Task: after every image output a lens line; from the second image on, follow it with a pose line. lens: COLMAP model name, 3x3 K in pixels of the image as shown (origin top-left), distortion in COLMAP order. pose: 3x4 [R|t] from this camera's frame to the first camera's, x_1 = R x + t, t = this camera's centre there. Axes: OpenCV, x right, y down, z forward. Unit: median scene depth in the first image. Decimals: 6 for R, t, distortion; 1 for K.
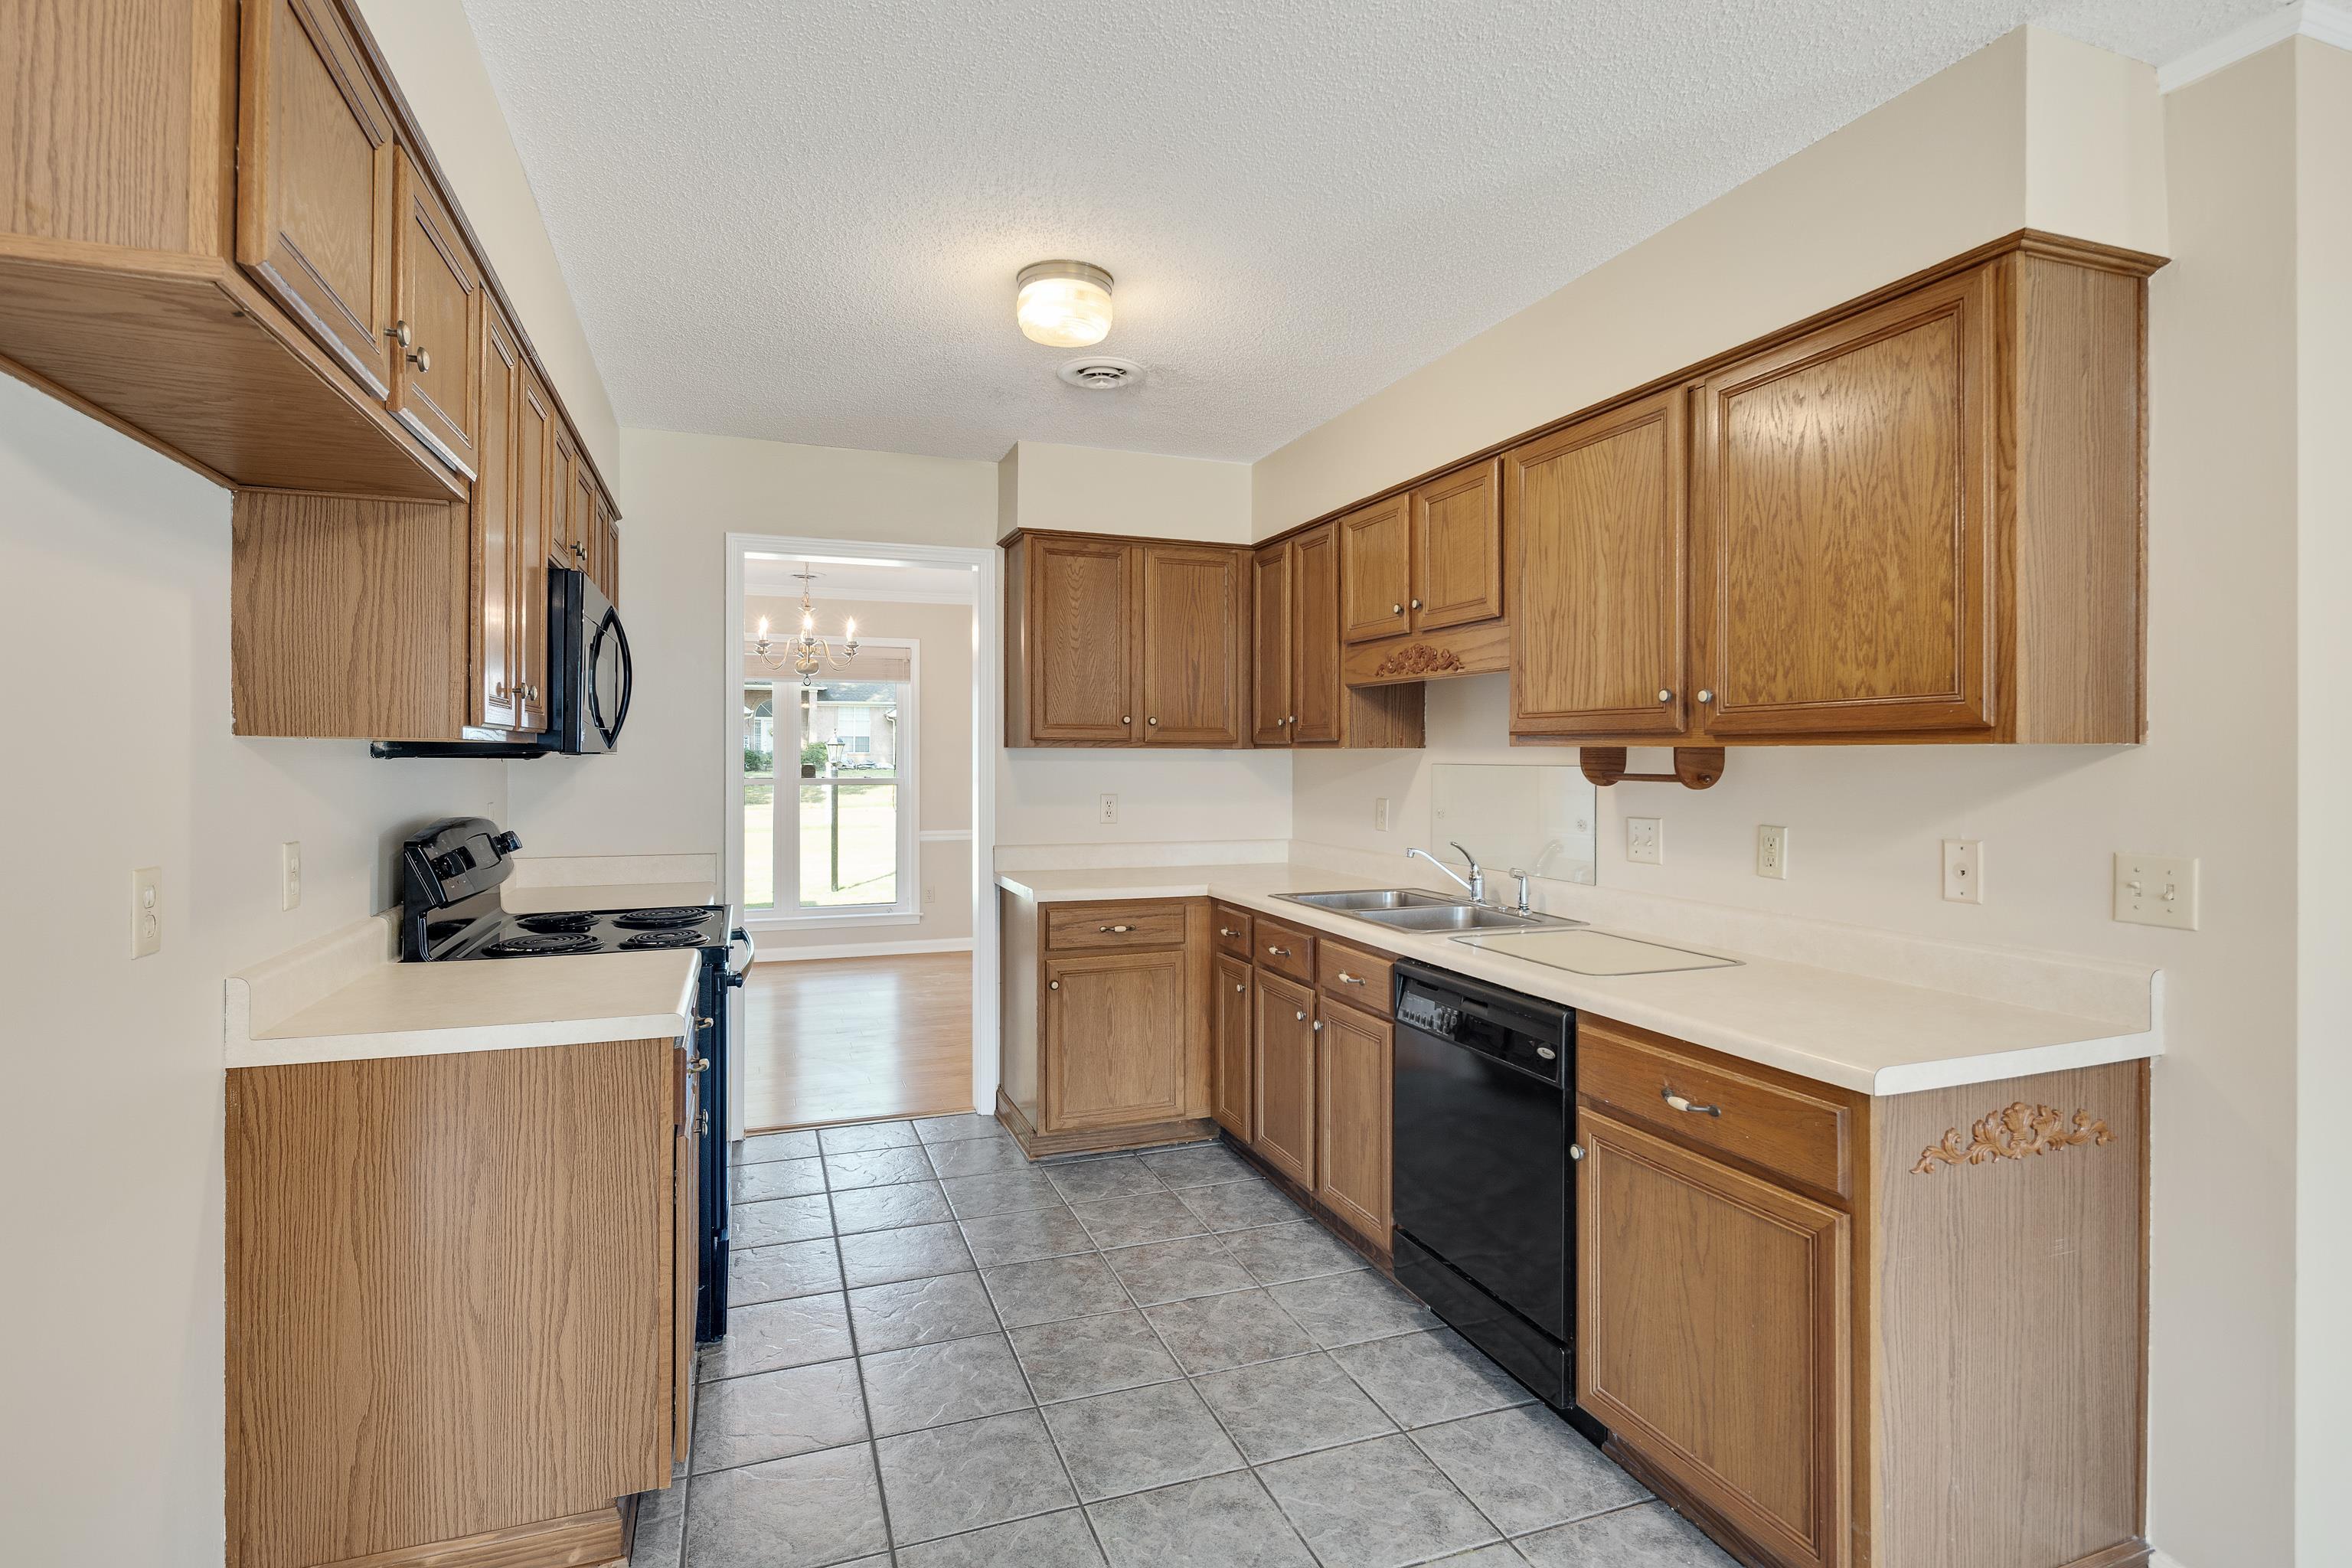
lens RADIAL K [[1134.3, 0, 1167.2], [0, 1134.3, 746.2], [0, 0, 1]] dist [-0.002423, -0.000234]
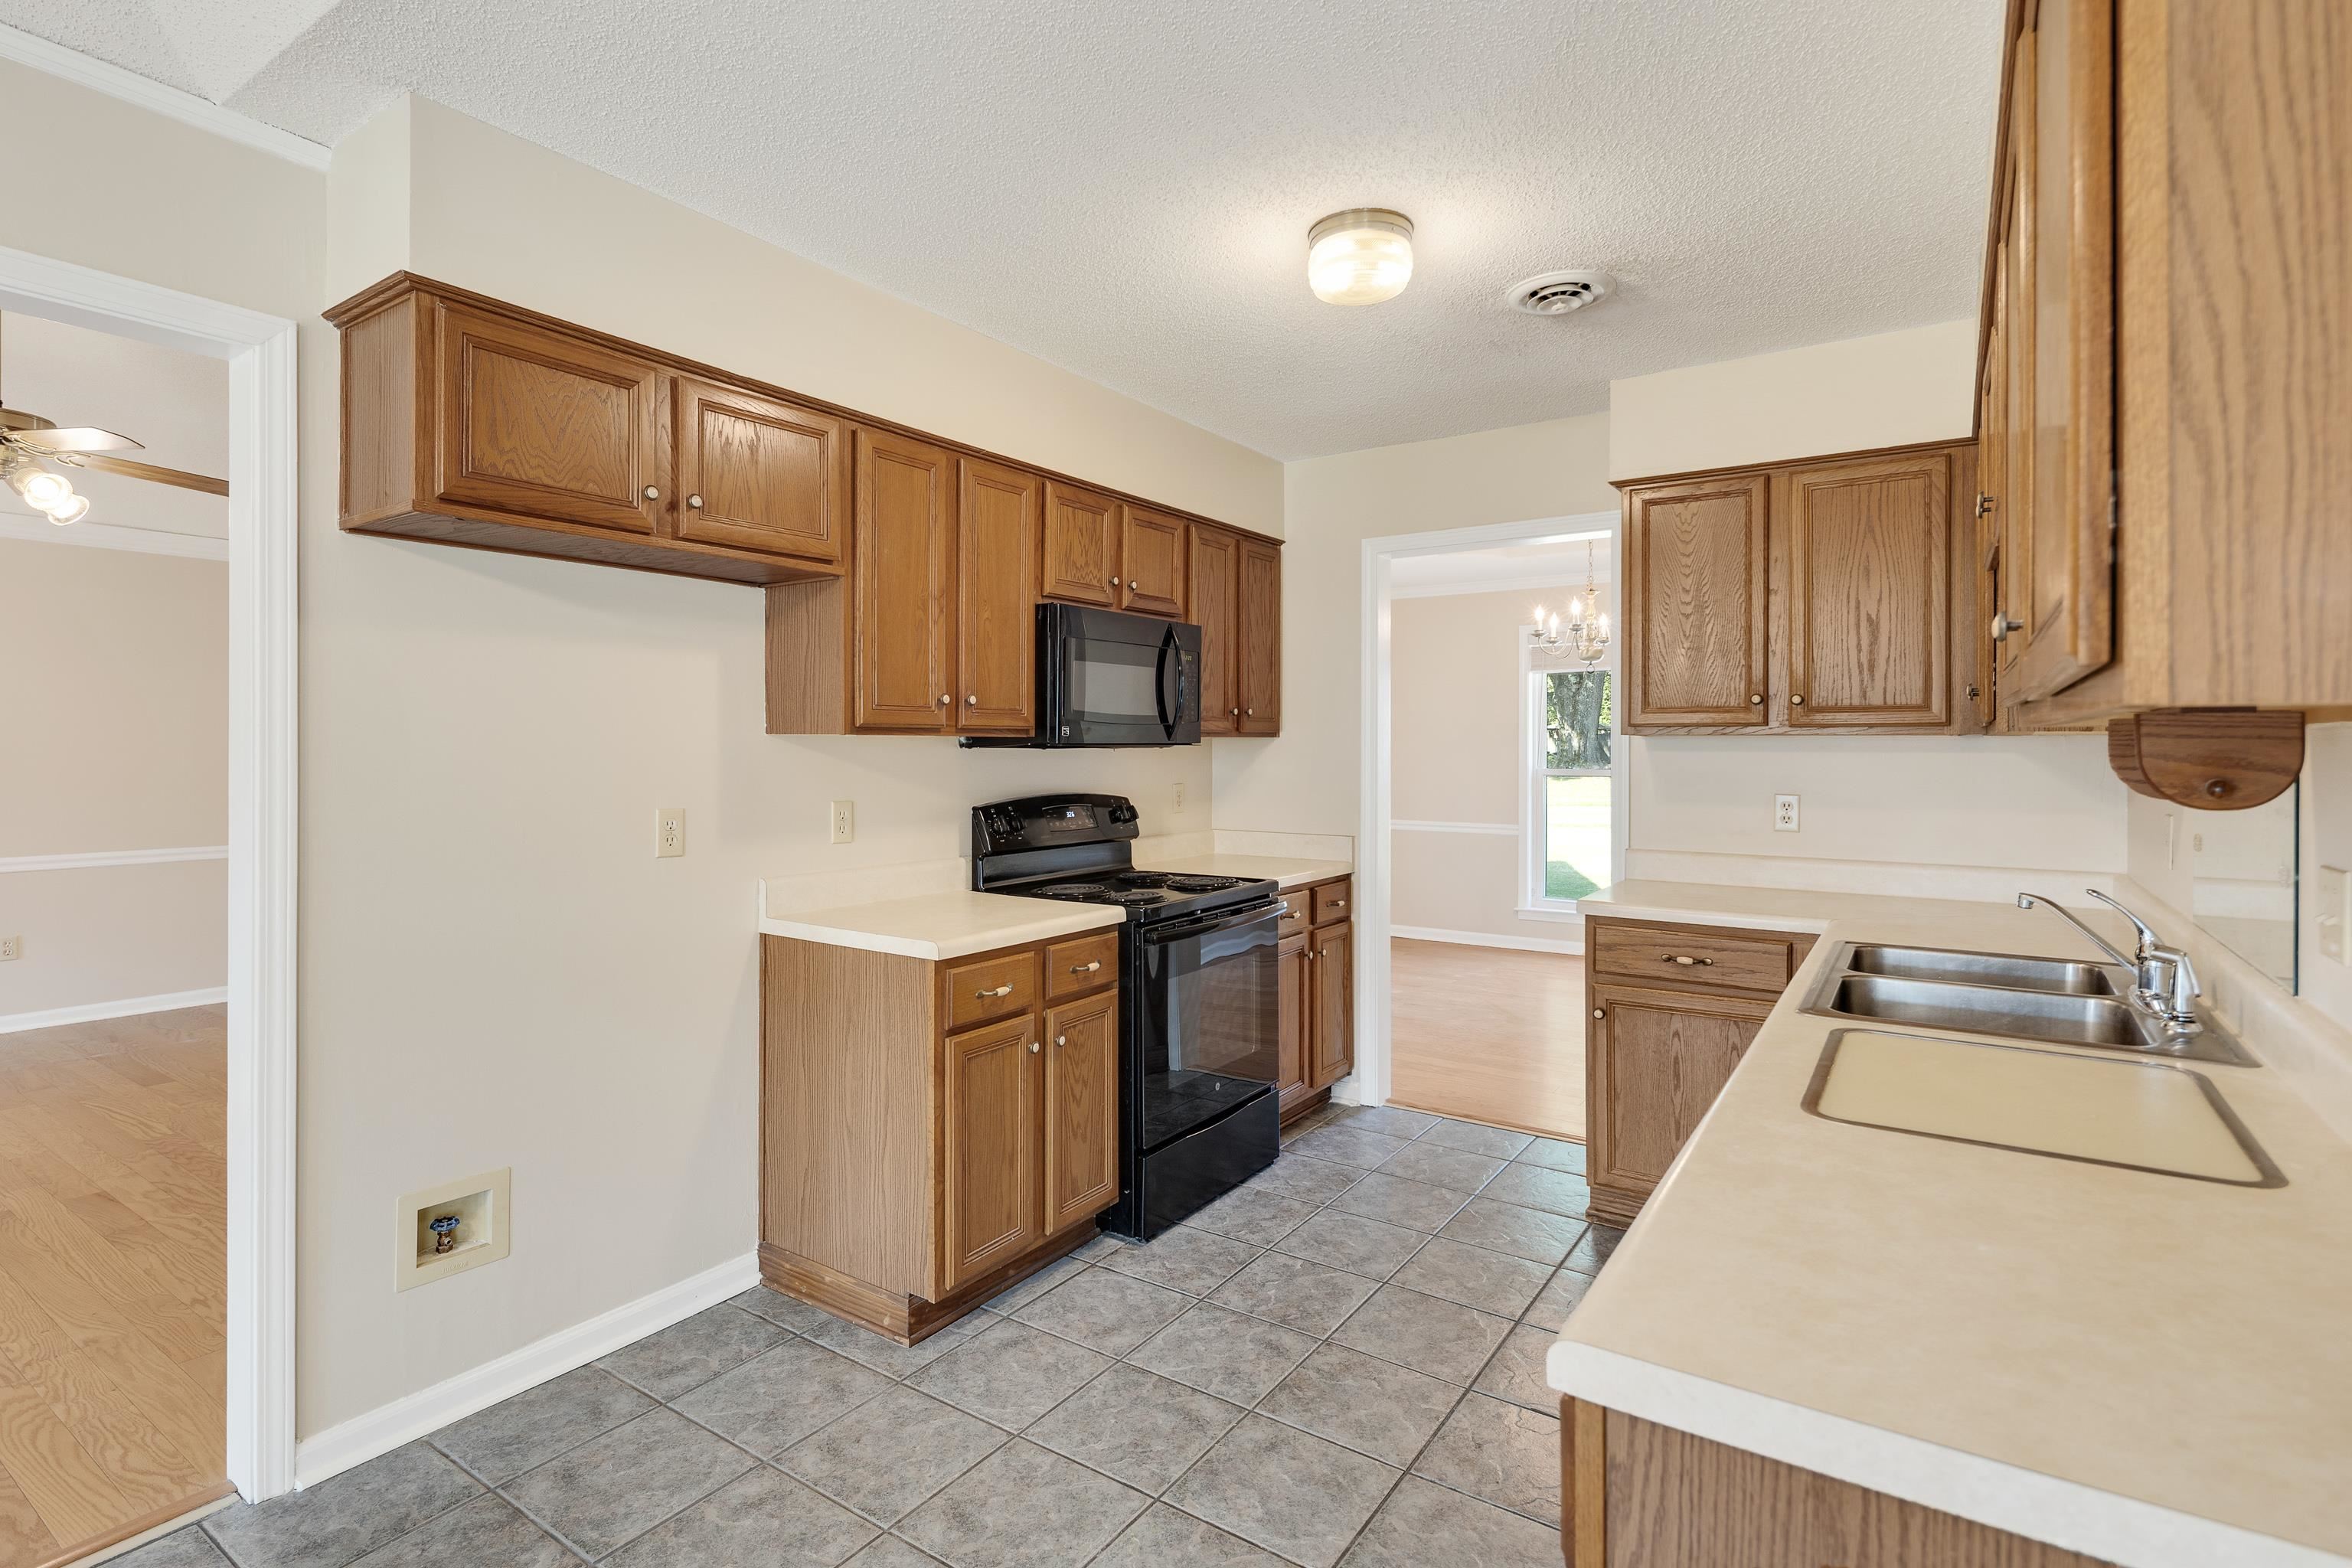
lens RADIAL K [[1137.7, 0, 1176.3], [0, 1137.7, 741.2], [0, 0, 1]] dist [-0.003390, -0.000357]
pose [[0.578670, -0.006749, -0.815534, 0.562373], [0.008298, 0.999963, -0.002387, 0.006345], [0.815519, -0.005386, 0.578705, 0.331240]]
